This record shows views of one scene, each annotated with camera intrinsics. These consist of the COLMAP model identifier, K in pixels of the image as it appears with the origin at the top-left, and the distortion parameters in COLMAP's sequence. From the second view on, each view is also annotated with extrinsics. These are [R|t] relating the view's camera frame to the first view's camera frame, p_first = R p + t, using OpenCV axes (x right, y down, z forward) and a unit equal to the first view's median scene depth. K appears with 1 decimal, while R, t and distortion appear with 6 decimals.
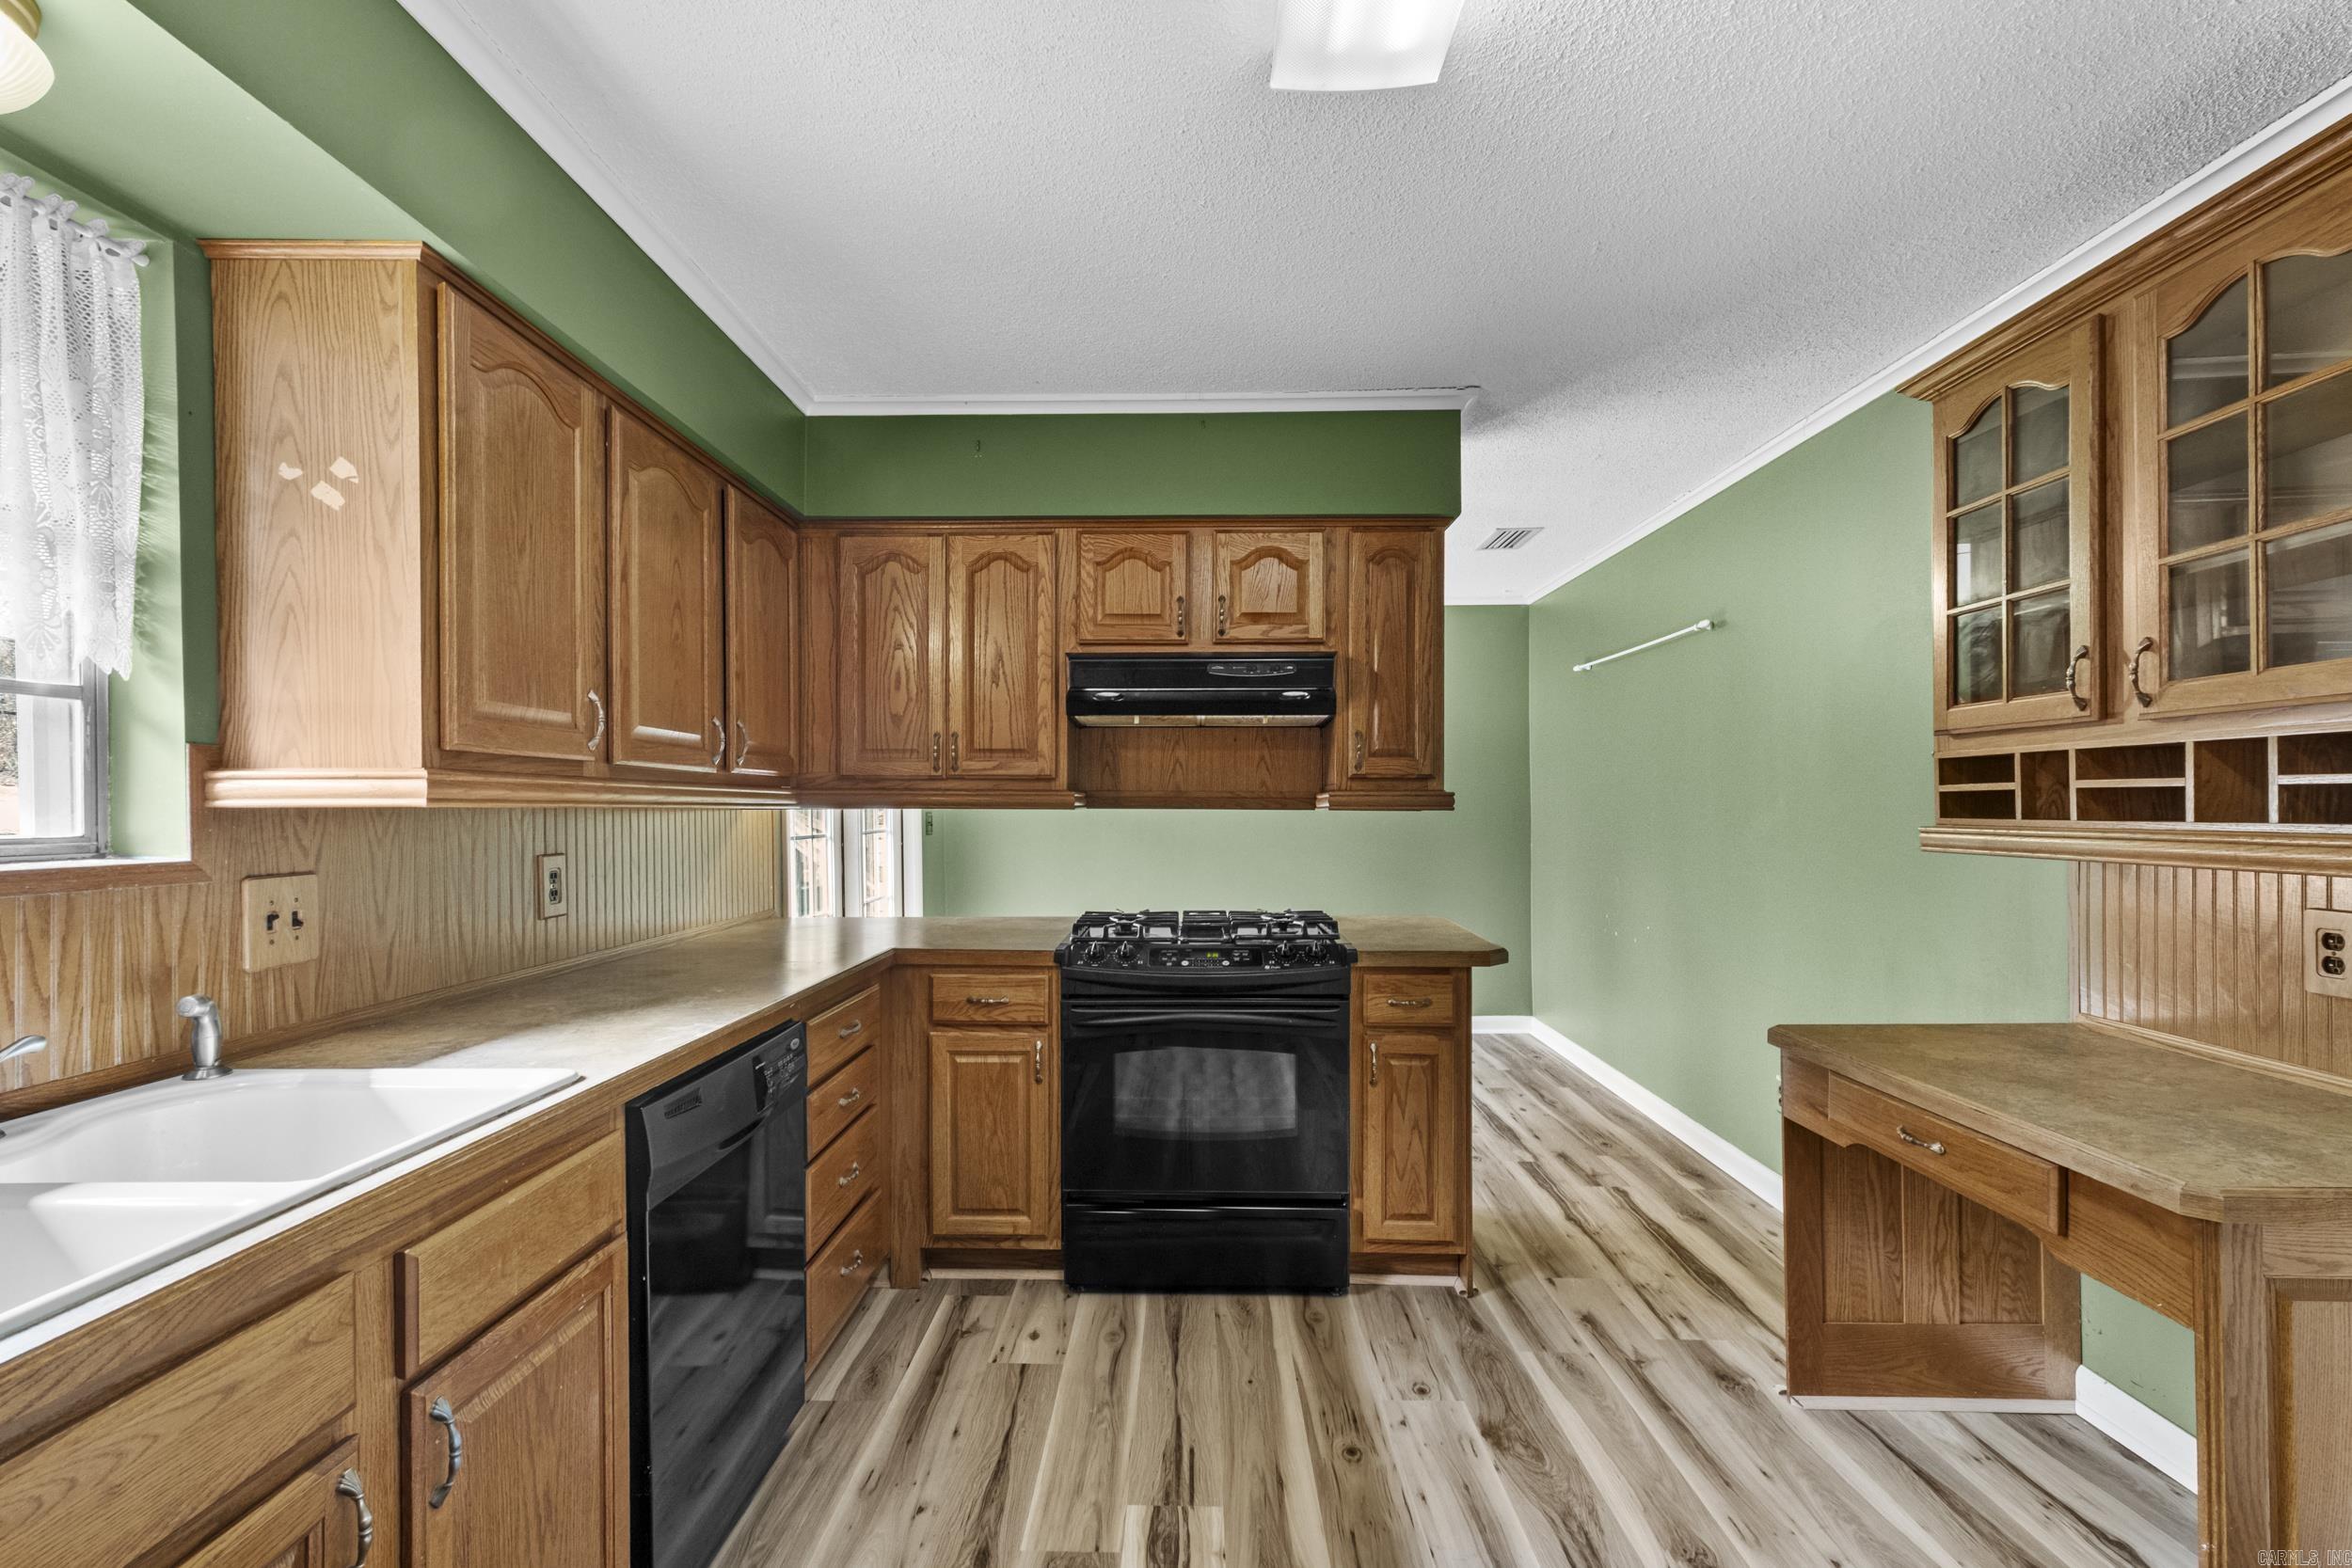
lens RADIAL K [[1023.5, 0, 1163.6], [0, 1023.5, 808.2], [0, 0, 1]] dist [0.006179, -0.002243]
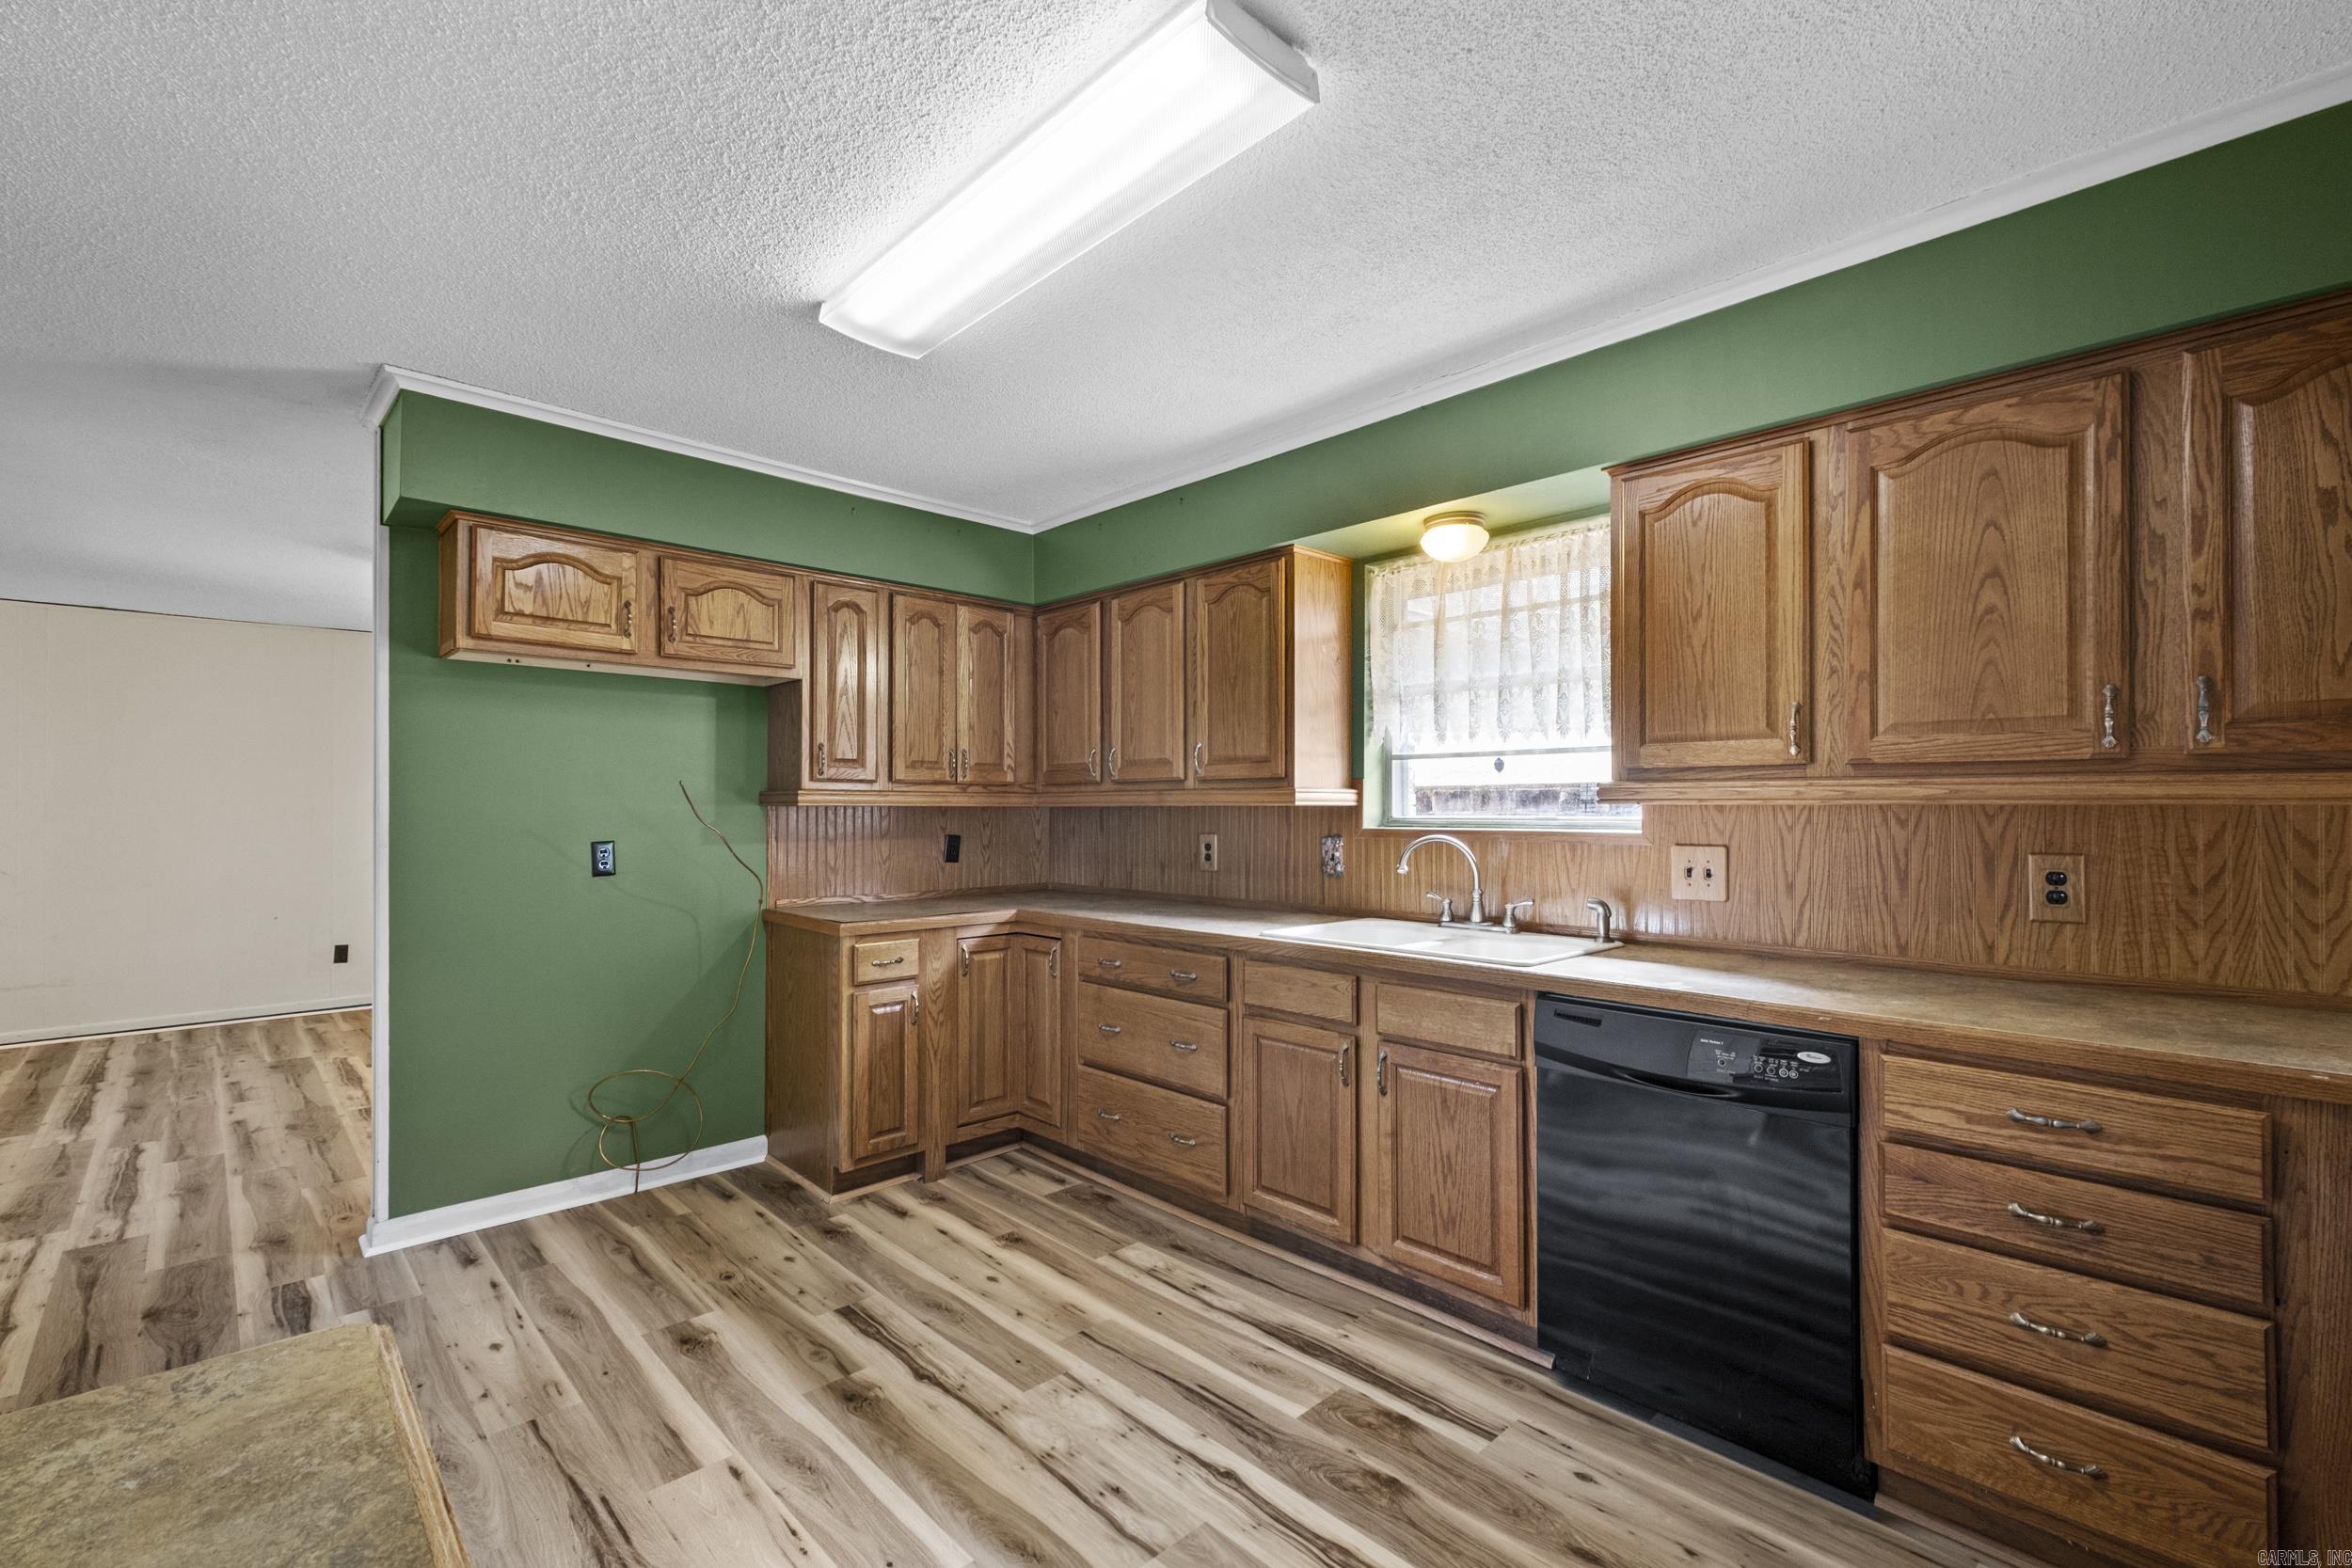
lens RADIAL K [[1023.5, 0, 1156.1], [0, 1023.5, 793.6], [0, 0, 1]] dist [0.006179, -0.002243]
pose [[-0.712341, -0.004396, -0.701820, 0.554416], [0.001583, 0.999968, -0.007870, -0.004092], [0.701832, -0.006717, -0.712311, 0.953040]]
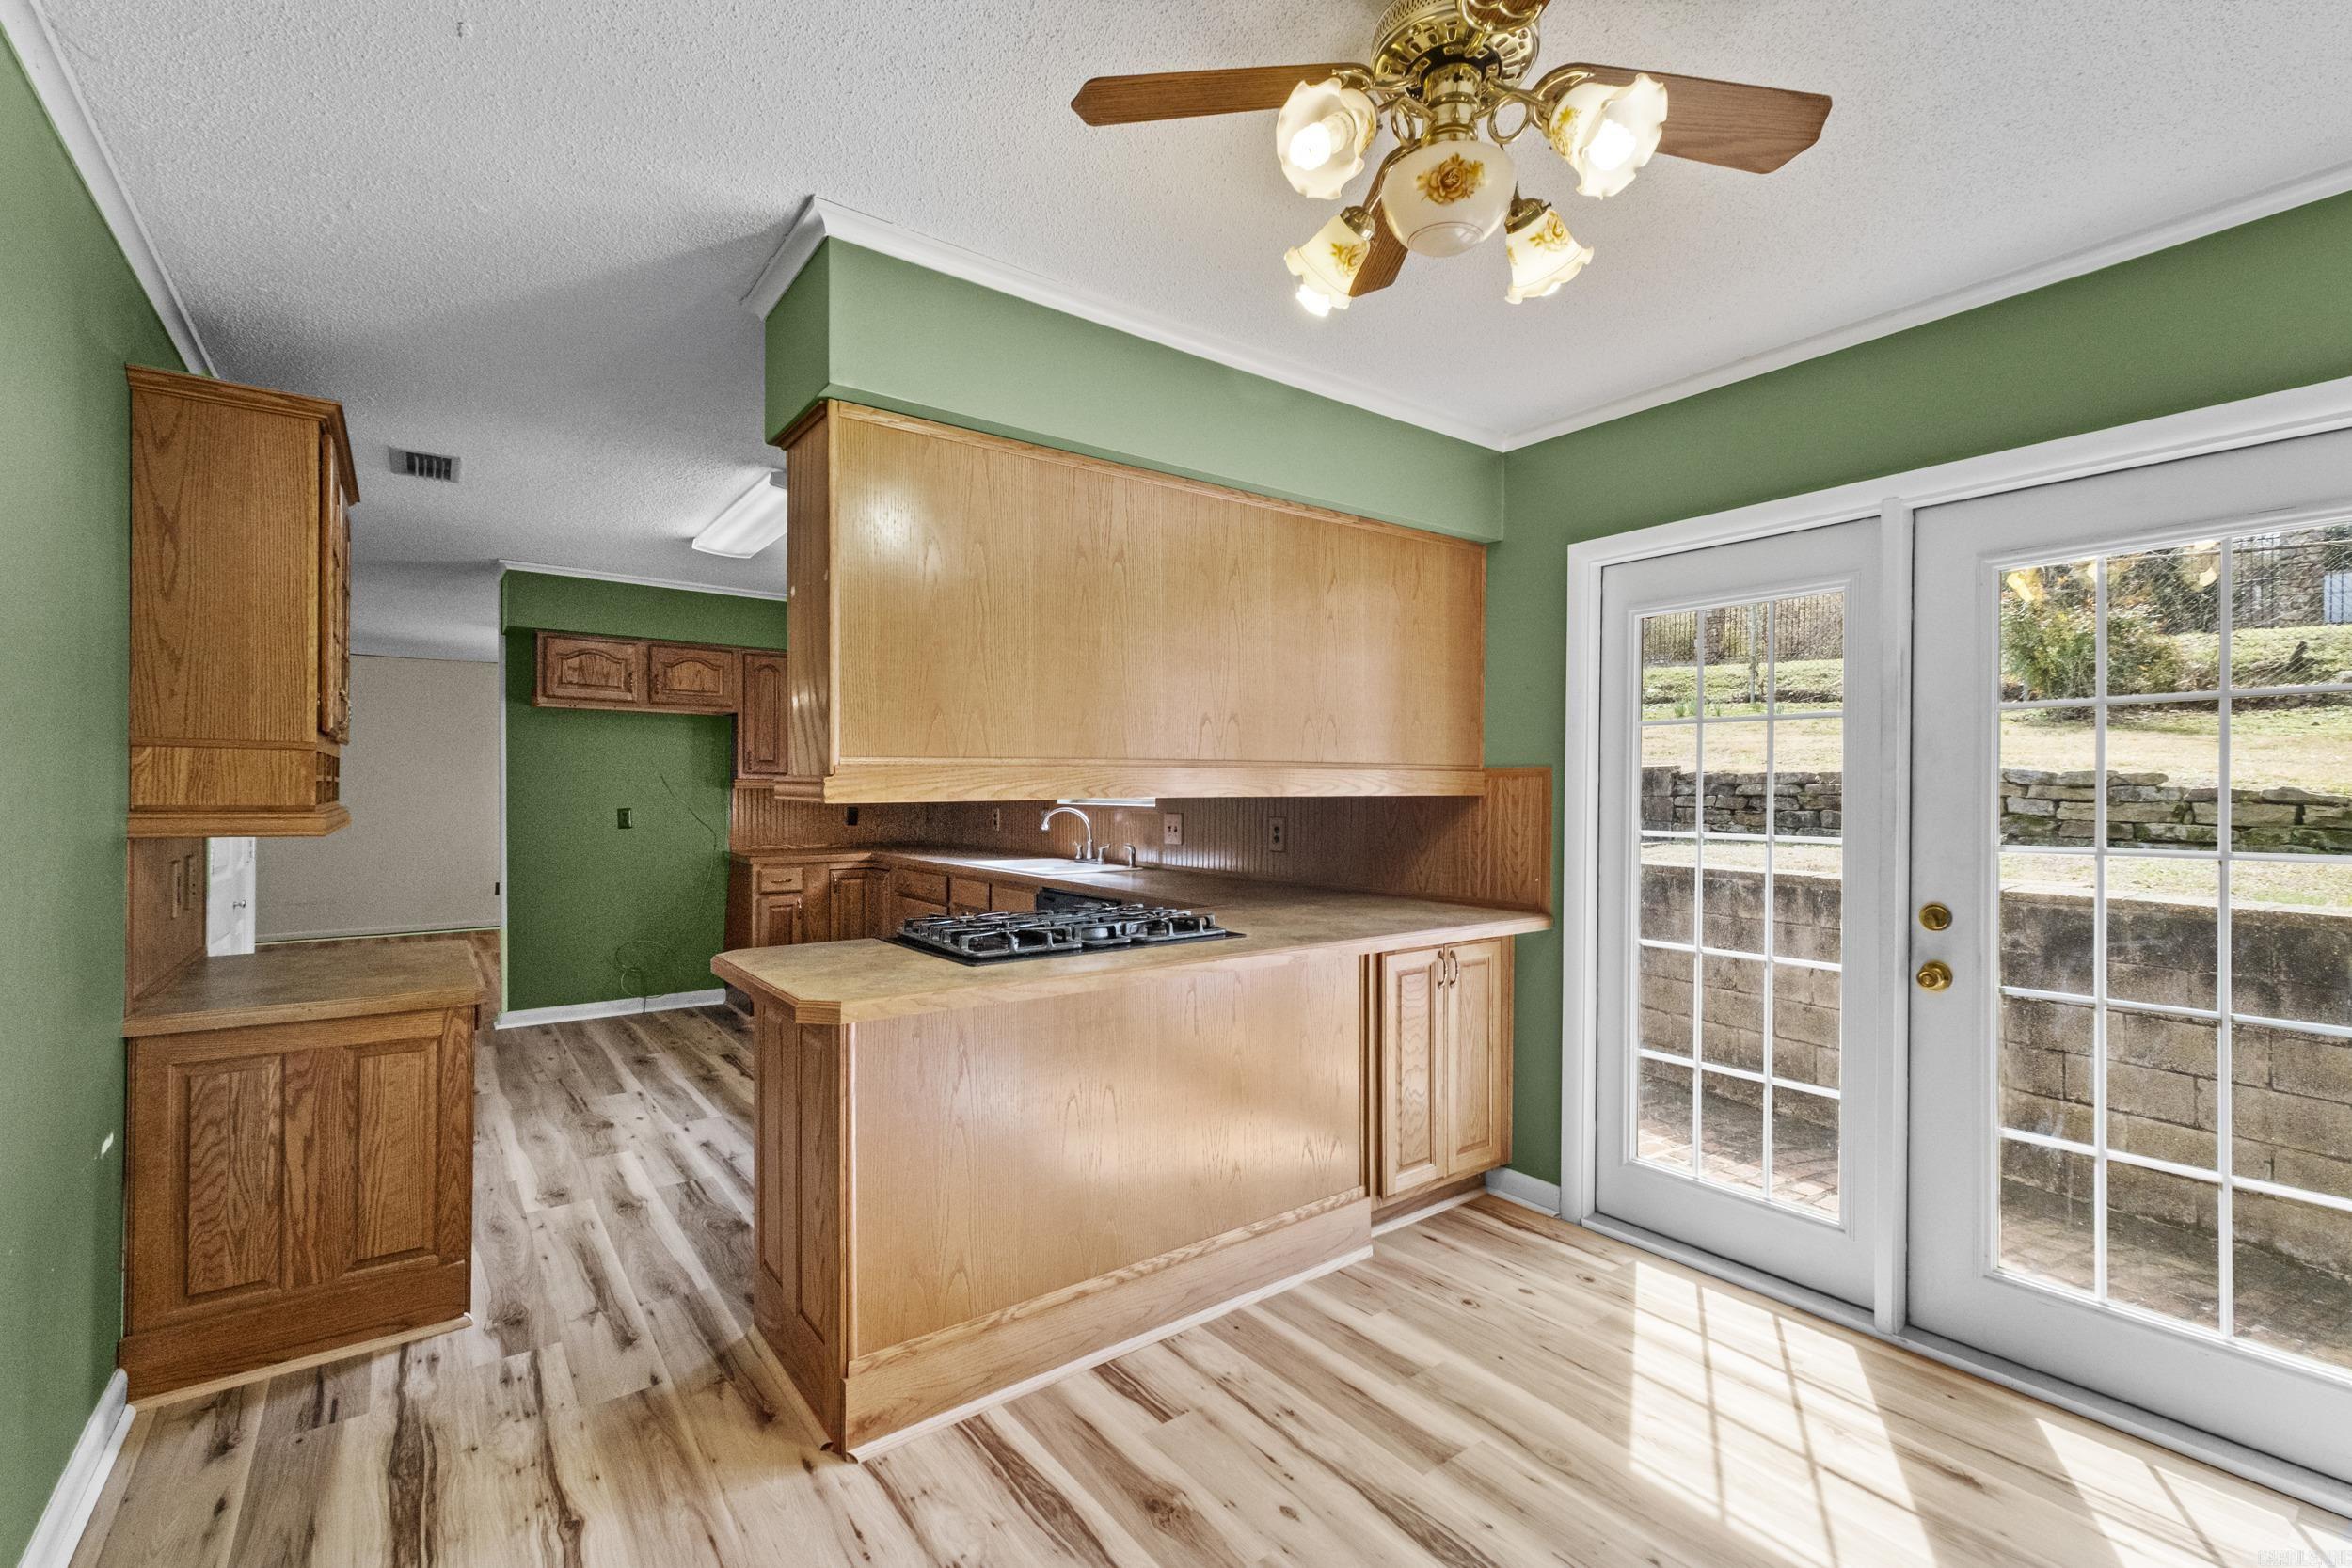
lens RADIAL K [[1023.5, 0, 1147.3], [0, 1023.5, 791.0], [0, 0, 1]] dist [0.006179, -0.002243]
pose [[-0.792866, 0.001435, -0.609394, 0.600365], [-0.003346, 0.999972, 0.006708, -0.011252], [0.609387, 0.007358, -0.792839, 2.001935]]
